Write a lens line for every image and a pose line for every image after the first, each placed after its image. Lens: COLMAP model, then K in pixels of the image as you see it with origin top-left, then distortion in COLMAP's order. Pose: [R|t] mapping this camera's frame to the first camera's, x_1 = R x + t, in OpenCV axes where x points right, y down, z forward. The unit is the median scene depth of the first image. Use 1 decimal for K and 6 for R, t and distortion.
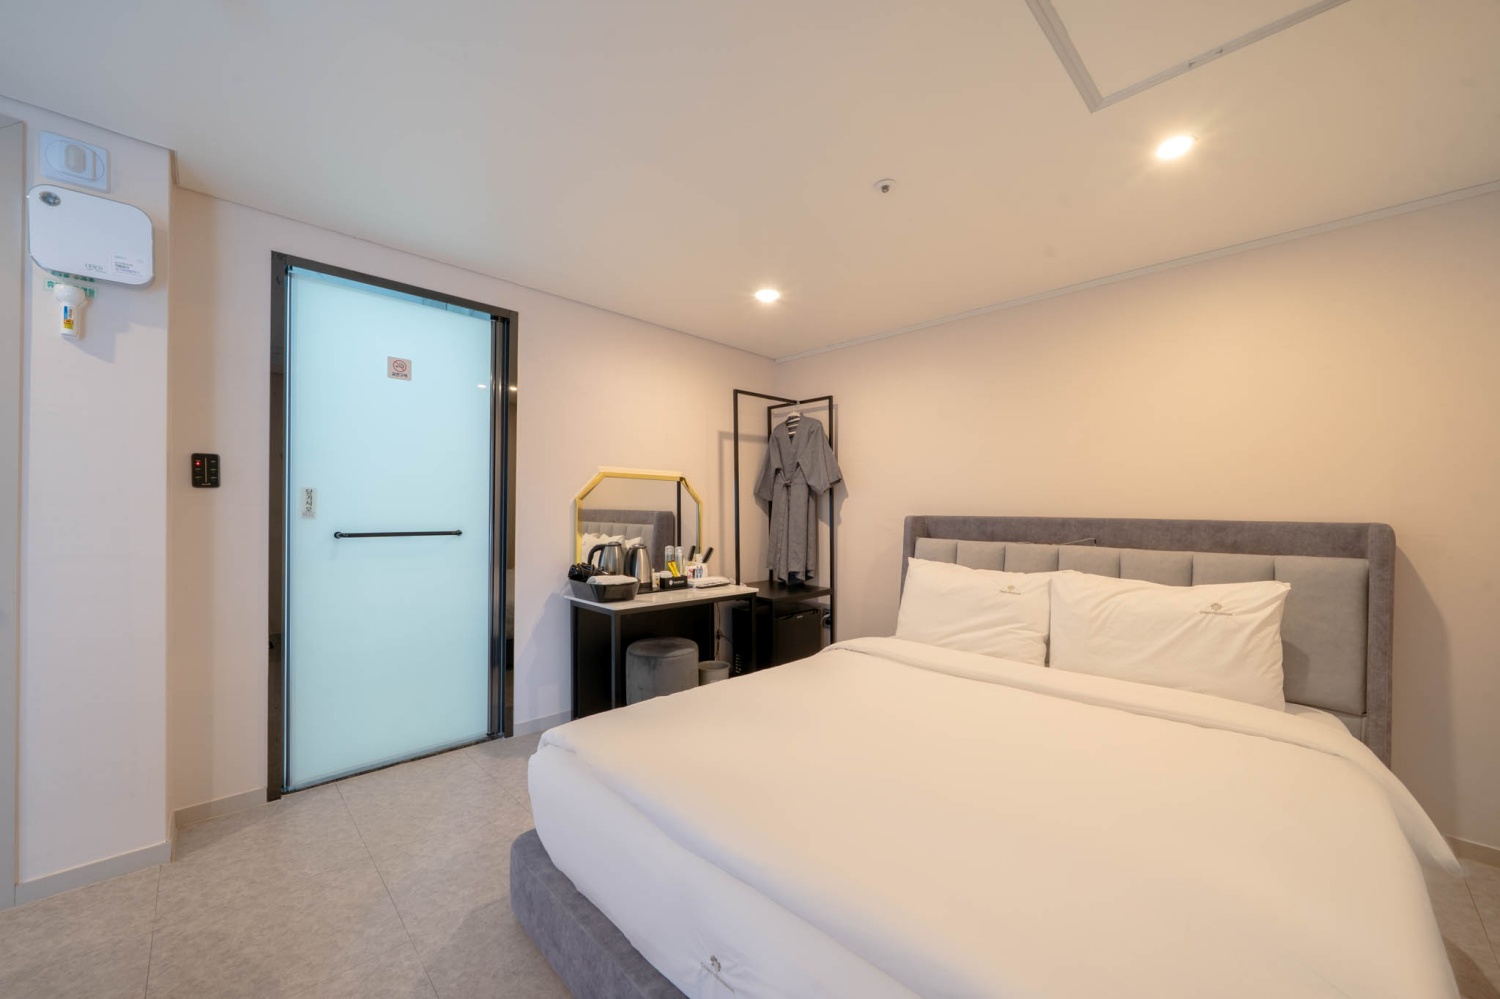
lens RADIAL K [[585.6, 0, 743.5], [0, 585.6, 507.2], [0, 0, 1]] dist [0.002199, 0.000043]
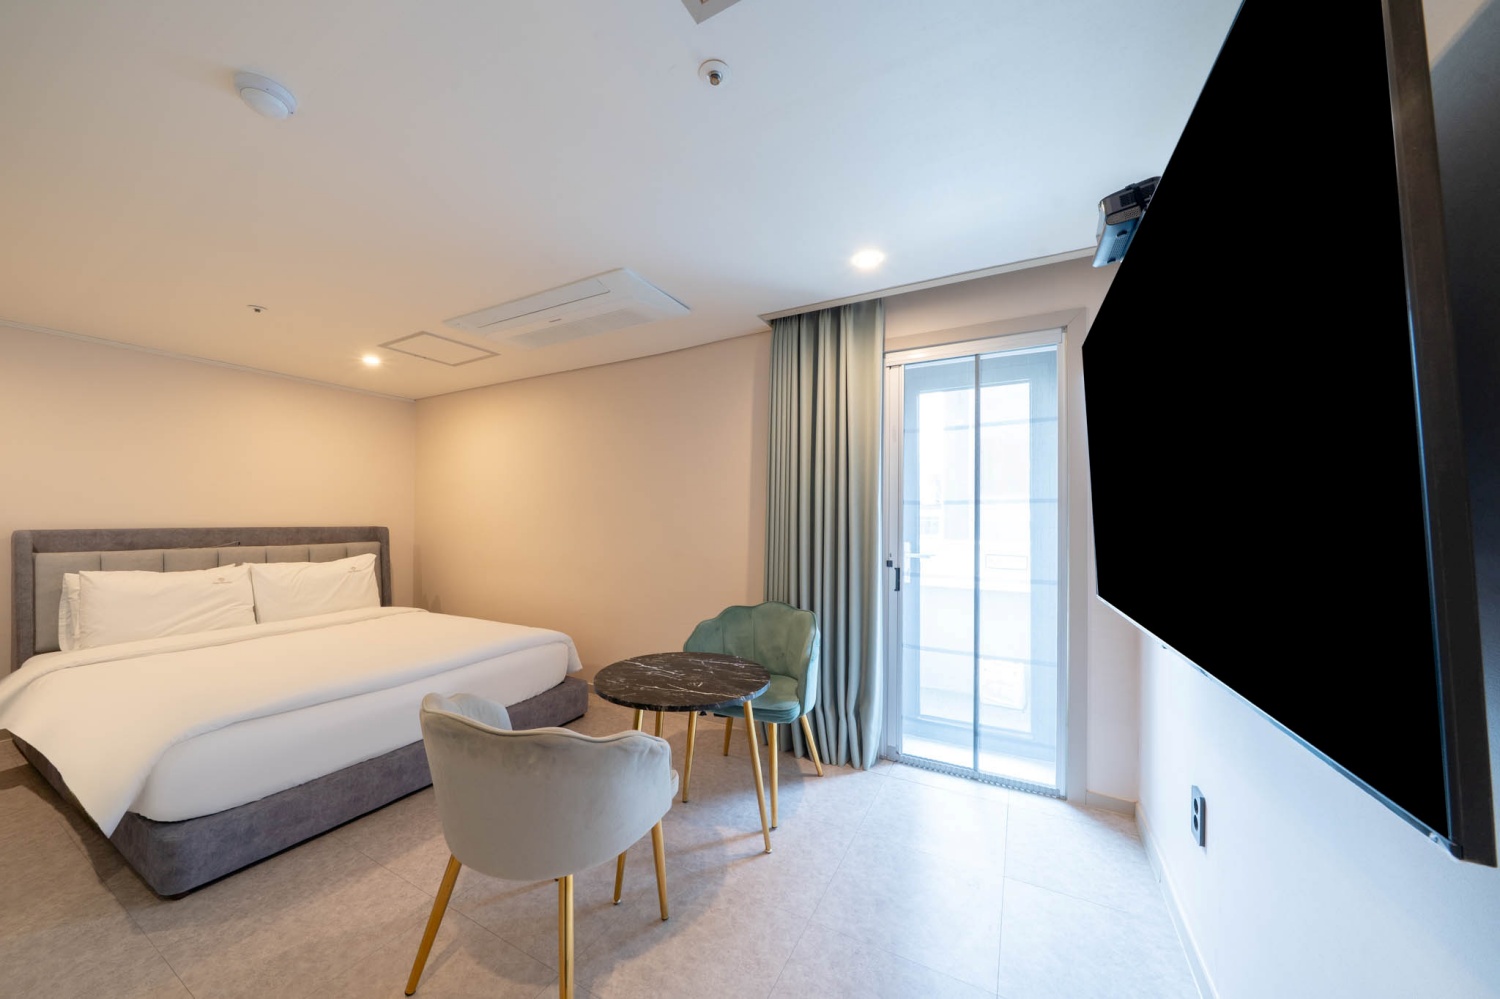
lens RADIAL K [[530.4, 0, 747.7], [0, 530.4, 506.3], [0, 0, 1]] dist [-0.010410, 0.000404]
pose [[-0.308100, 0.004366, 0.951344, -1.122763], [-0.012709, 0.999881, -0.008704, -0.041790], [-0.951269, -0.014772, -0.308008, 0.190925]]
